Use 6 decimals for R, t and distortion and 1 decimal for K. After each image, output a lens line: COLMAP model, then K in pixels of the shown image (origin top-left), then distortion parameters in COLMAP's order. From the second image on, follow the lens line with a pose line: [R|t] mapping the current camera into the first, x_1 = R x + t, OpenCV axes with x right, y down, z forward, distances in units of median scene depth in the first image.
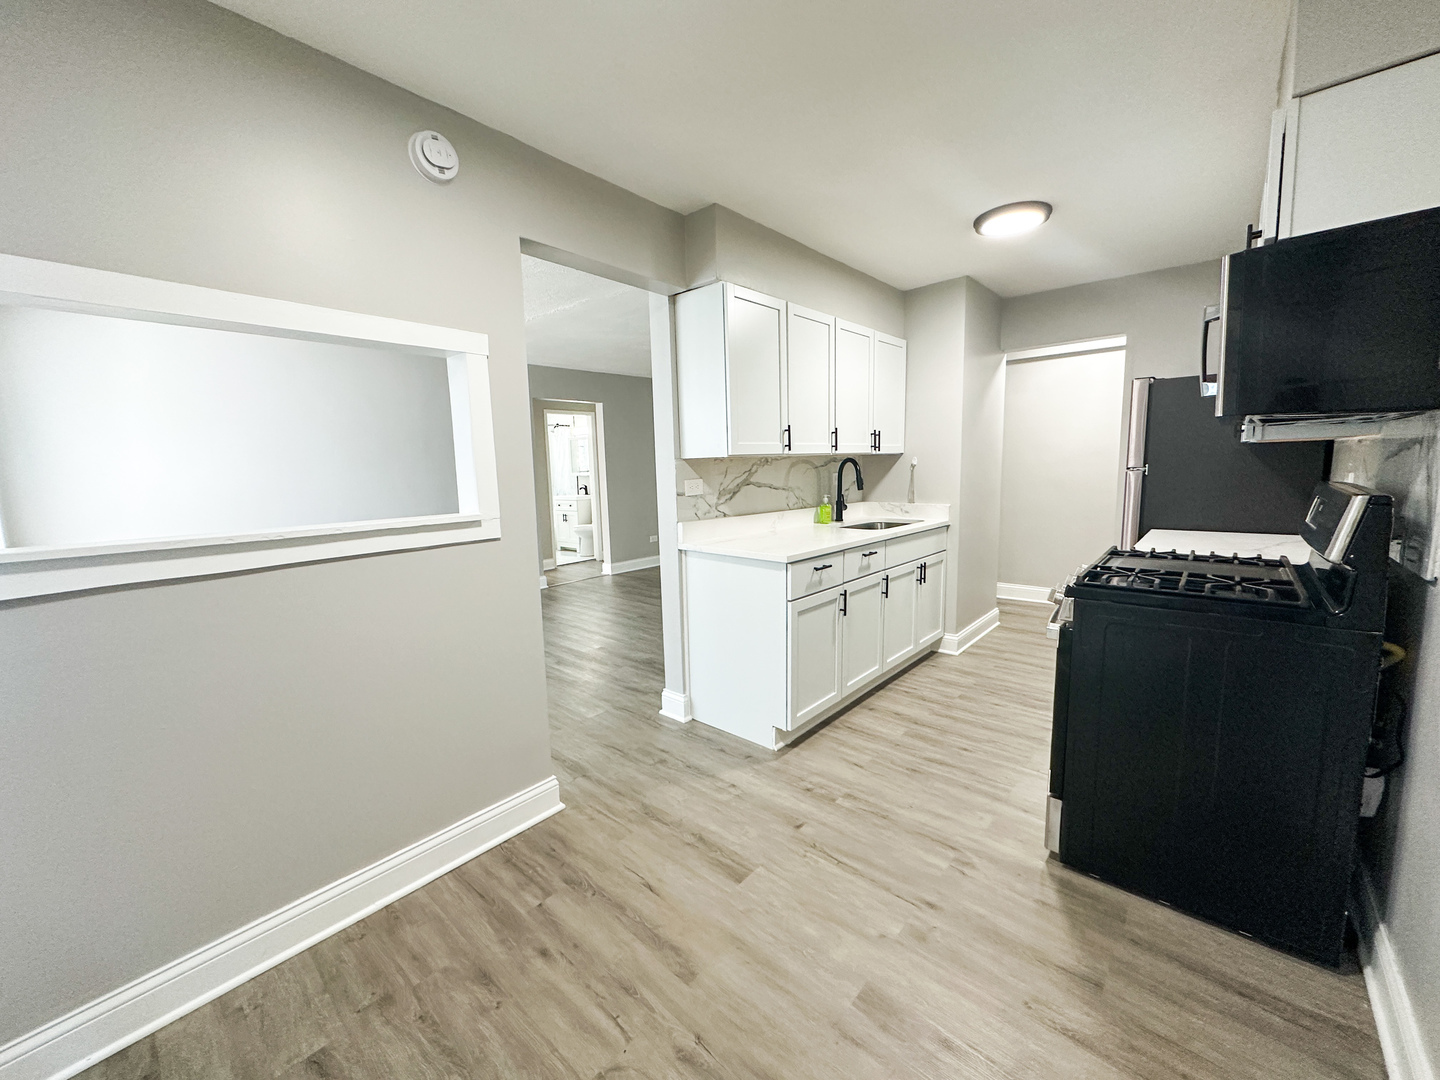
lens RADIAL K [[570.8, 0, 724.2], [0, 570.8, 535.4], [0, 0, 1]] dist [-0.001004, 0.000005]
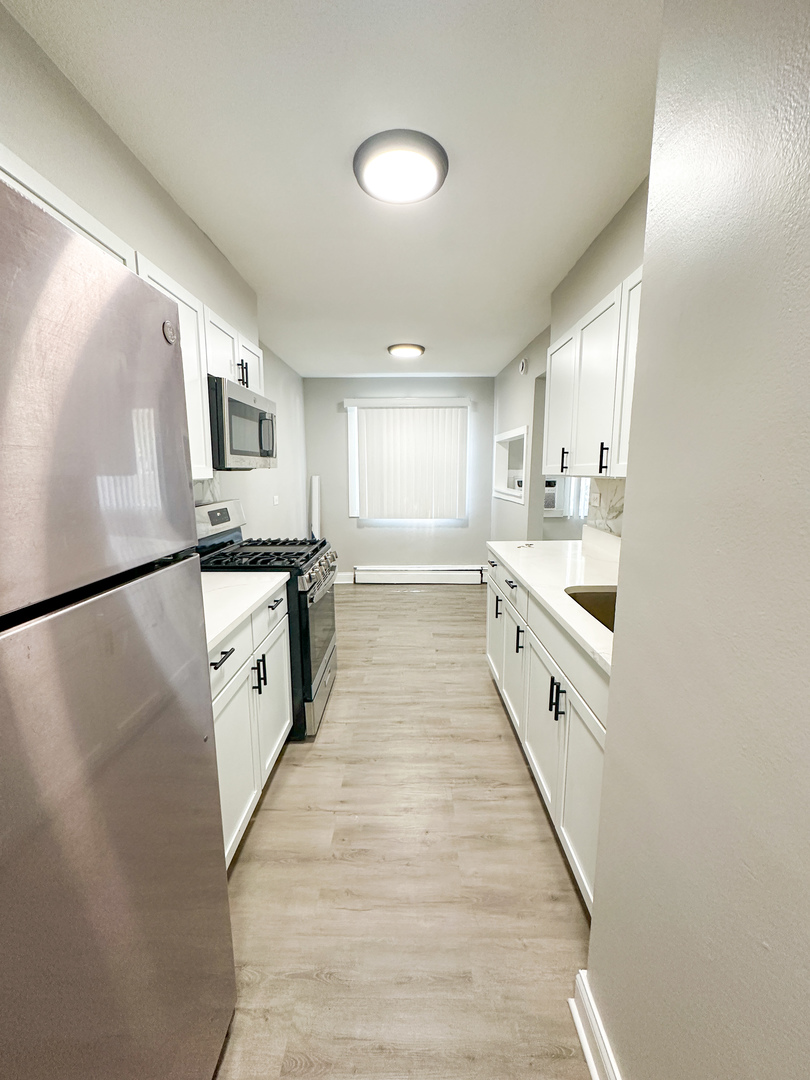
lens RADIAL K [[428.1, 0, 406.3], [0, 428.1, 535.9], [0, 0, 1]] dist [-0.001004, 0.000005]
pose [[-0.756186, 0.121705, -0.642939, 0.950130], [-0.063146, 0.964393, 0.256824, -0.244511], [0.651303, 0.234805, -0.721575, 1.574254]]
